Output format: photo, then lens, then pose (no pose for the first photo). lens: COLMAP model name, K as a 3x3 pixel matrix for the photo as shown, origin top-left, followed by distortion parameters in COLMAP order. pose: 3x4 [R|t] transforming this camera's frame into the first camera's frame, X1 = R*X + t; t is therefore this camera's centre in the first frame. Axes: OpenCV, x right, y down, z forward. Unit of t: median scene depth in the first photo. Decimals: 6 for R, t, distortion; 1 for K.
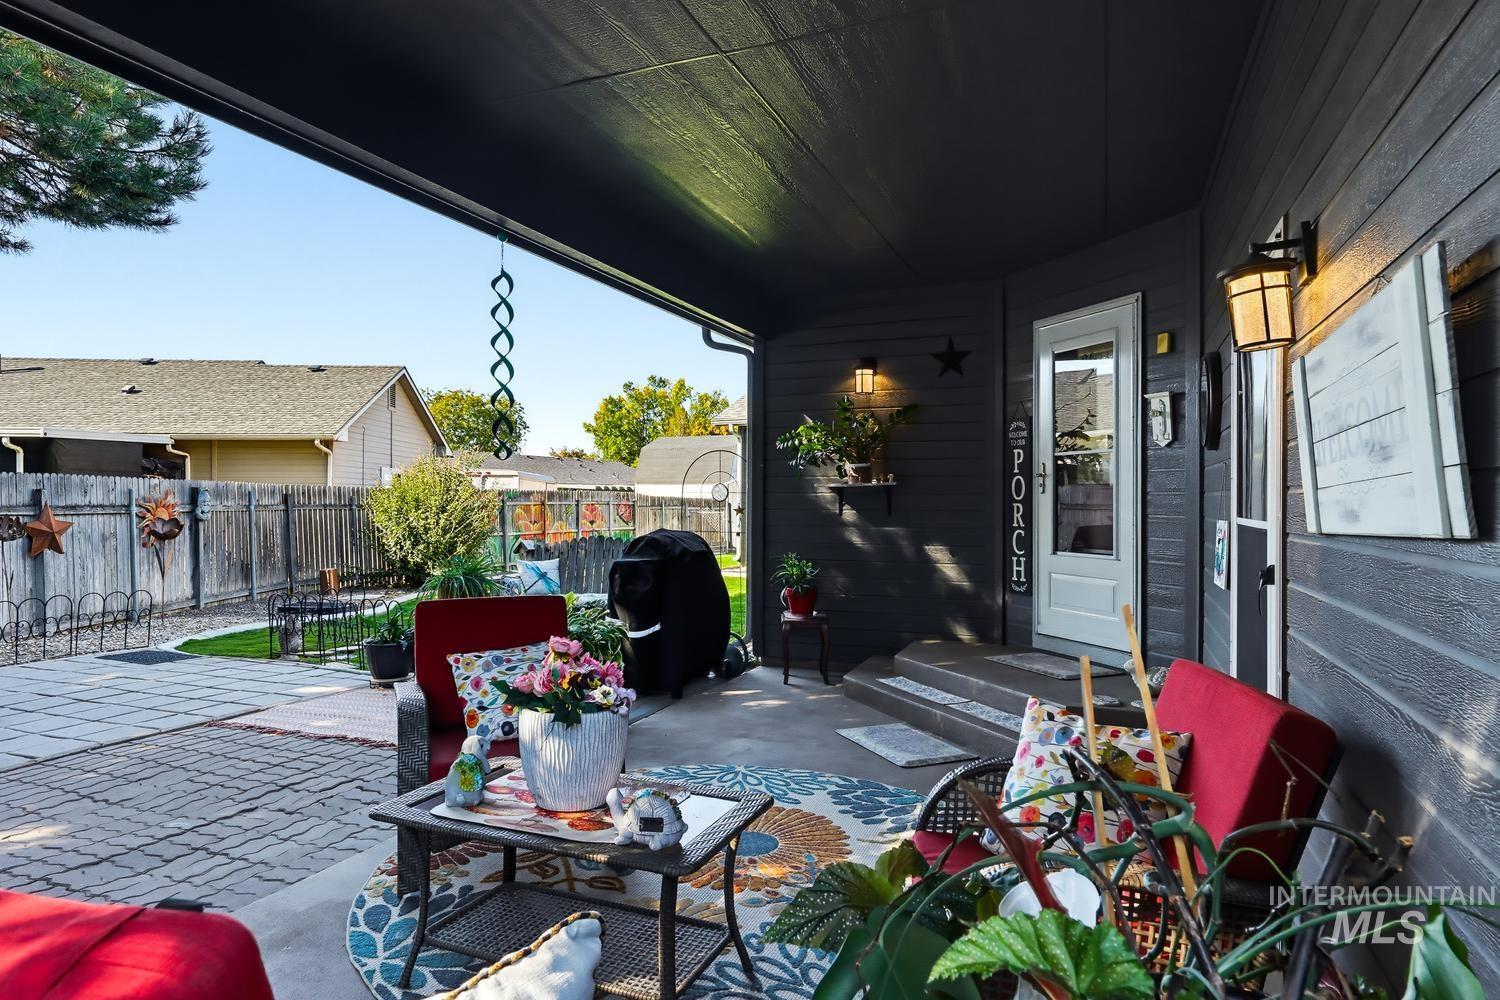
lens RADIAL K [[790.6, 0, 746.1], [0, 790.6, 508.2], [0, 0, 1]] dist [0.000902, -0.000683]
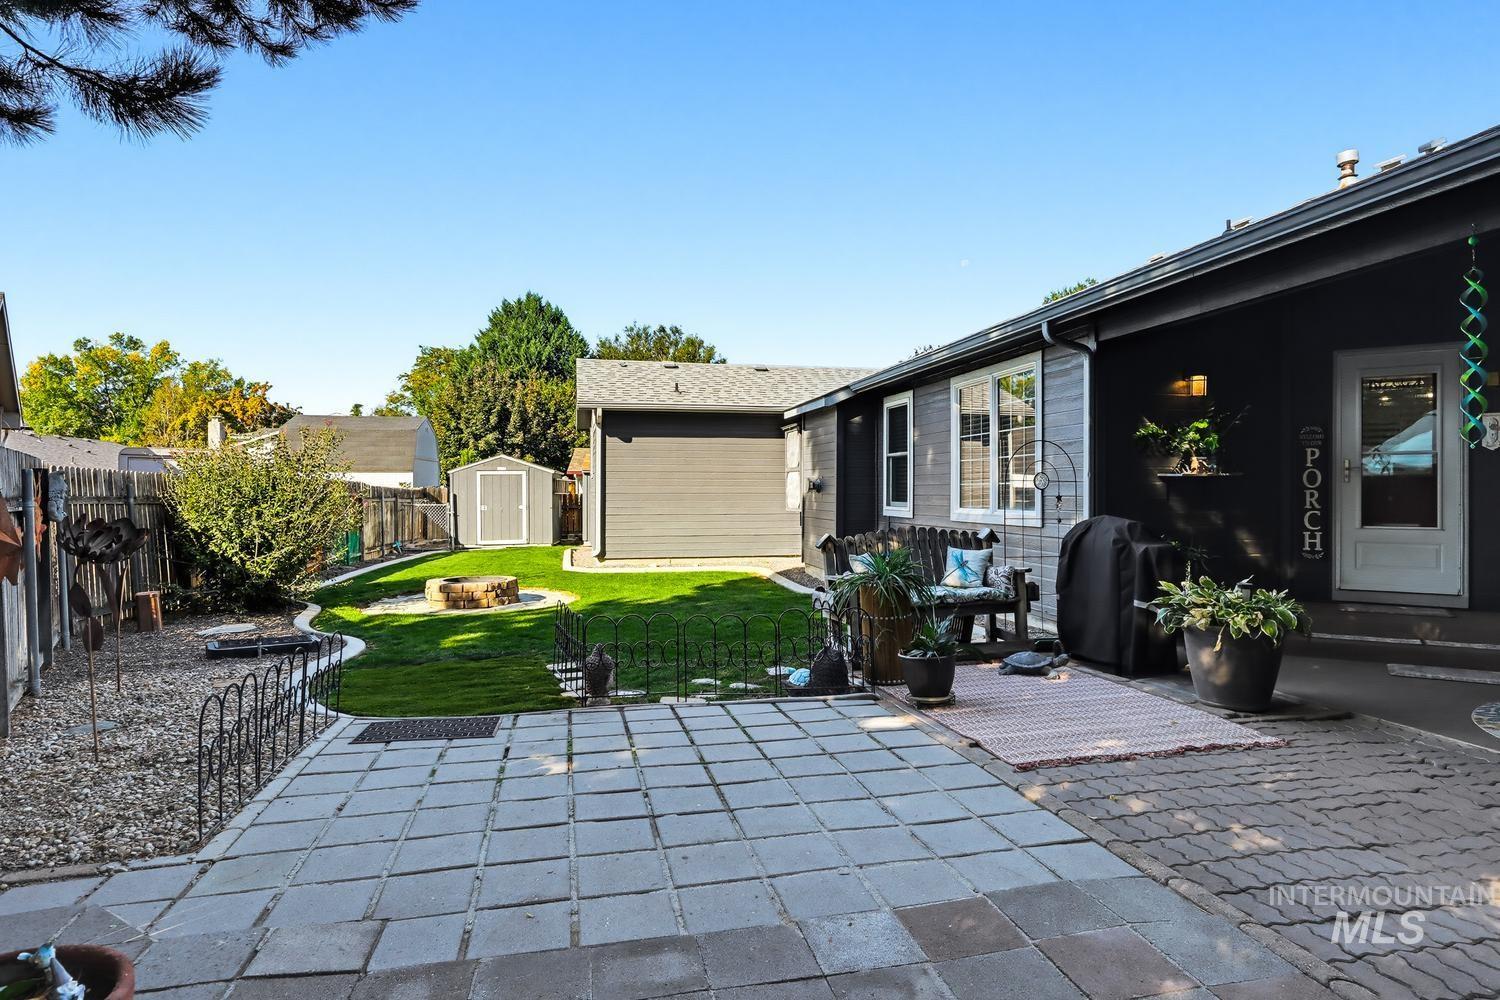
lens RADIAL K [[790.6, 0, 745.9], [0, 790.6, 495.7], [0, 0, 1]] dist [0.000902, -0.000683]
pose [[0.843300, -0.003716, 0.537431, -1.071672], [0.006619, 0.999972, -0.003473, 0.001097], [-0.537403, 0.006486, 0.843301, 0.384948]]
